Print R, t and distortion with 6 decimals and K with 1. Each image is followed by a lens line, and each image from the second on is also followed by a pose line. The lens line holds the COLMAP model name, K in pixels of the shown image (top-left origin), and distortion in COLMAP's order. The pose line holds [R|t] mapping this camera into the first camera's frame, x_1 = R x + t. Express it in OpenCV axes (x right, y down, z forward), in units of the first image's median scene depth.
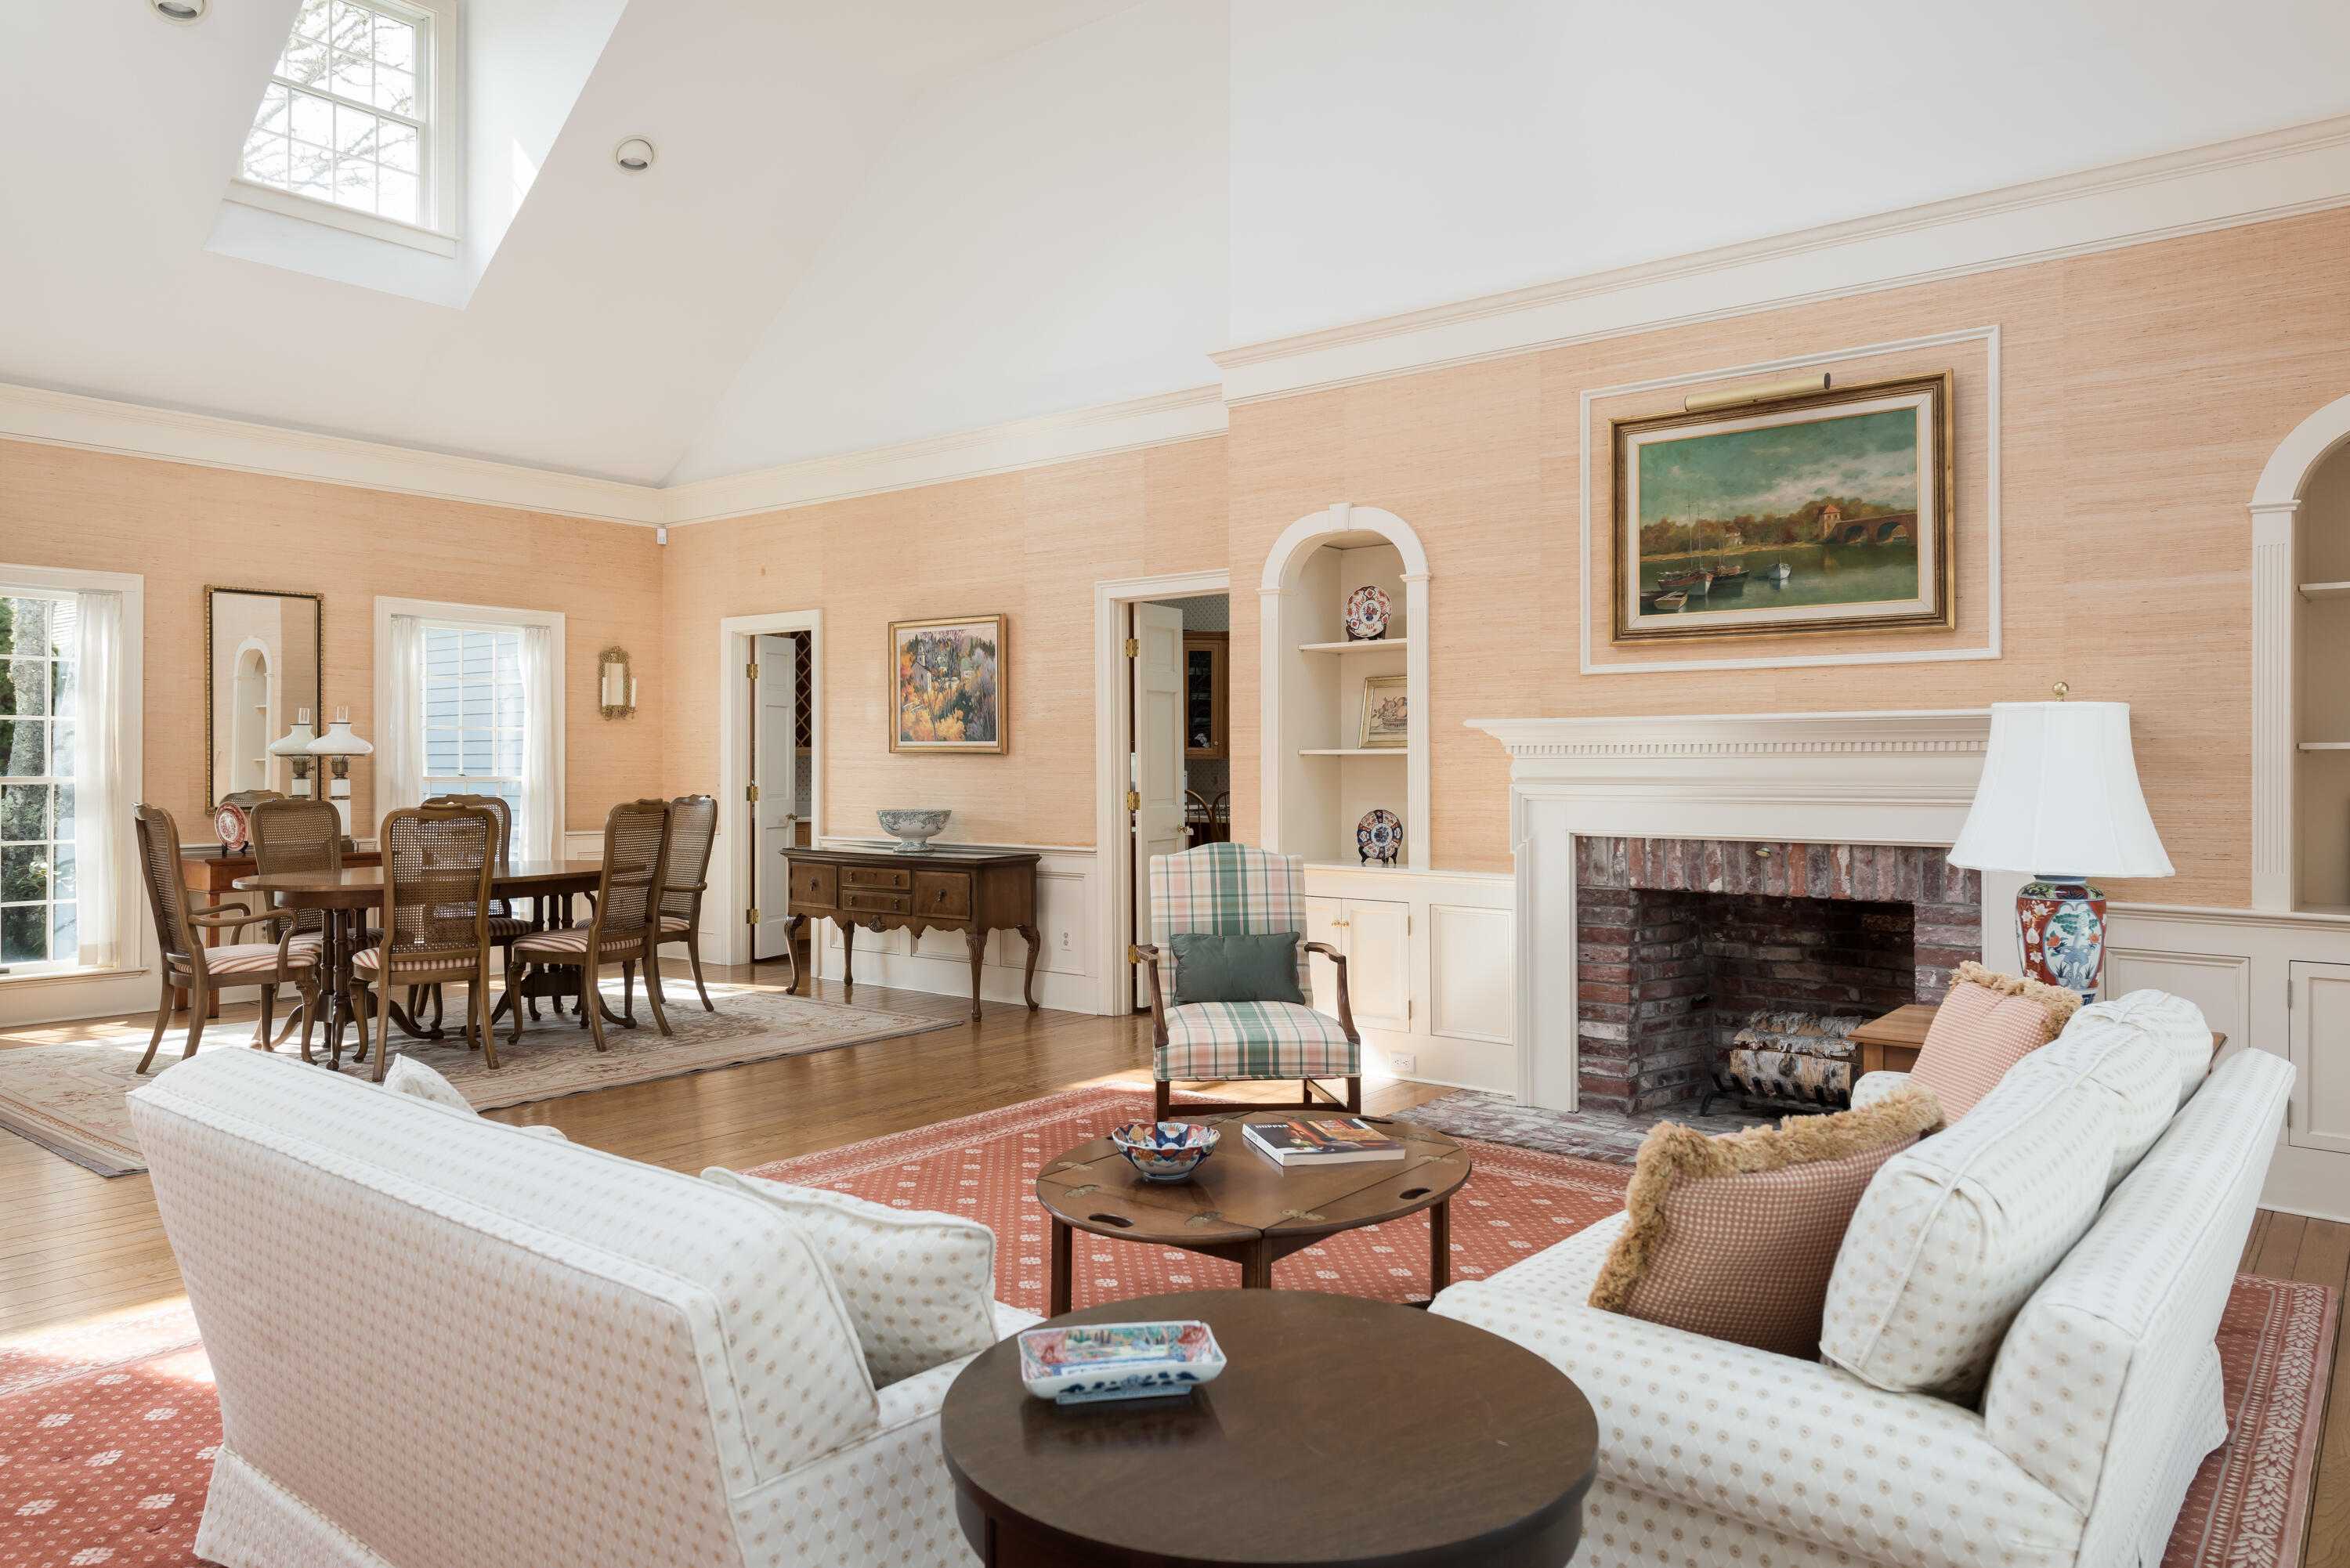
lens RADIAL K [[1531.4, 0, 1173.1], [0, 1531.4, 762.9], [0, 0, 1]] dist [0.018155, -0.005101]
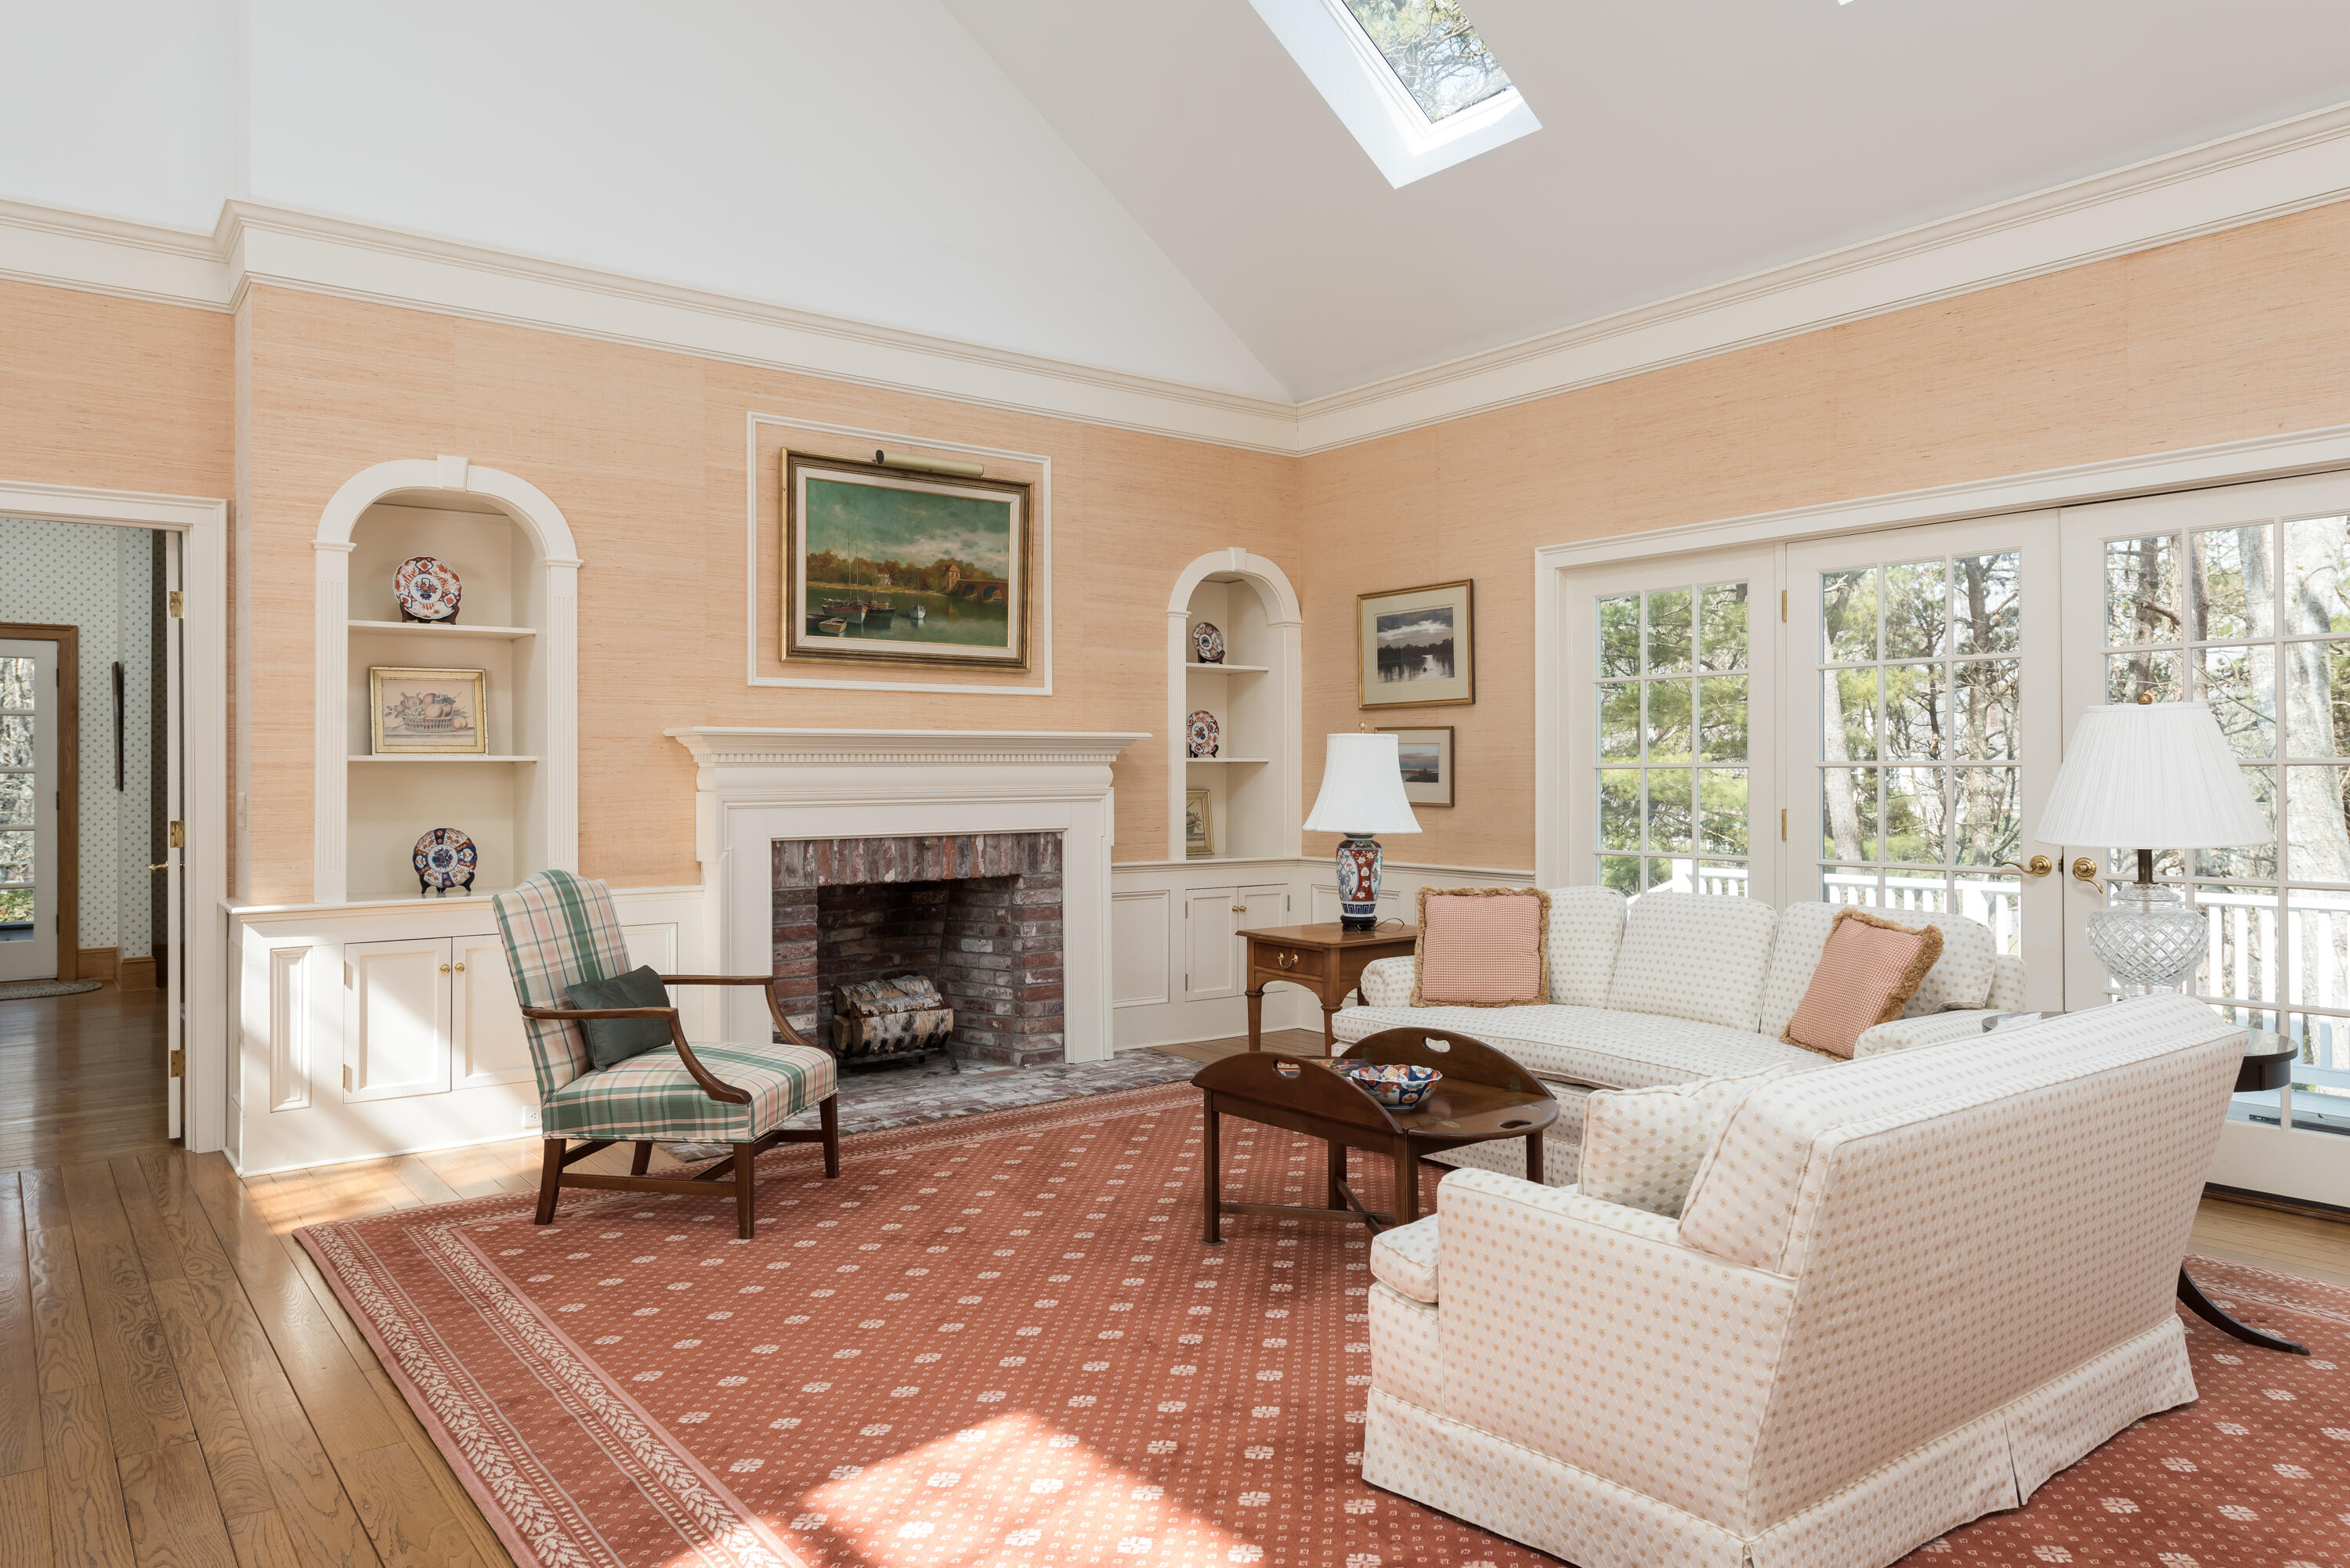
lens RADIAL K [[1531.4, 0, 1173.1], [0, 1531.4, 762.9], [0, 0, 1]] dist [0.018155, -0.005101]
pose [[0.232199, 0.003951, 0.972660, -0.712586], [0.002830, 0.999985, -0.004737, 0.000150], [-0.972664, 0.003852, 0.232184, 0.512063]]
